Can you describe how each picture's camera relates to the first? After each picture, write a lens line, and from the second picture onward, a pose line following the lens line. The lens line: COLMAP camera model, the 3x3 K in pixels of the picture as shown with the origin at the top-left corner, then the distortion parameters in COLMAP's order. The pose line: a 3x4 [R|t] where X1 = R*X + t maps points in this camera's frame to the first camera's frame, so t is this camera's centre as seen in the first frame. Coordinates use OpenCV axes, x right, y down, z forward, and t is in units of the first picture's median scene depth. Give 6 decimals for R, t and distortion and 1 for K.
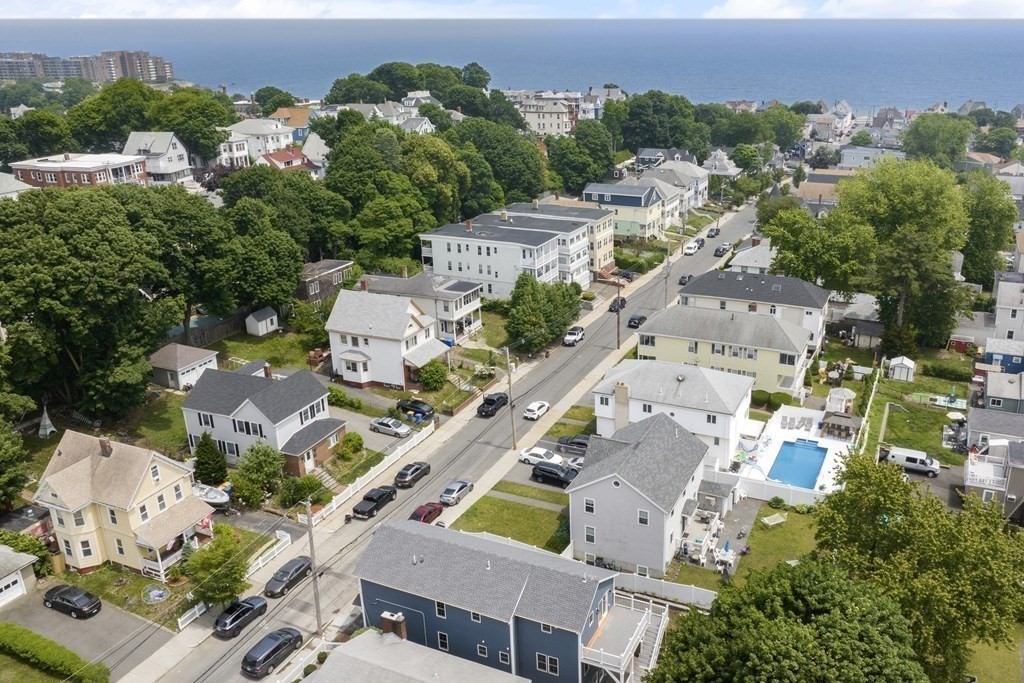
lens RADIAL K [[901.3, 0, 512.0], [0, 901.3, 341.5], [0, 0, 1]] dist [-0.031861, -0.004688]
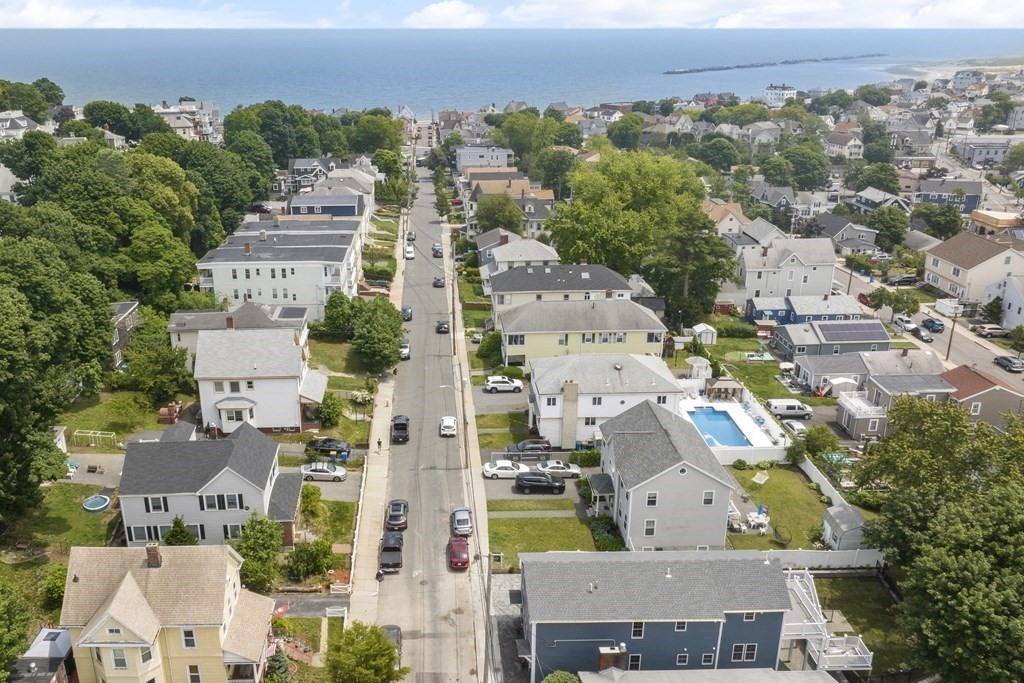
lens RADIAL K [[901.3, 0, 512.0], [0, 901.3, 341.5], [0, 0, 1]] dist [-0.031861, -0.004688]
pose [[0.898311, -0.141478, 0.415958, -0.287916], [0.145522, 0.989107, 0.022149, -0.023623], [-0.414560, 0.040634, 0.909114, 0.091932]]
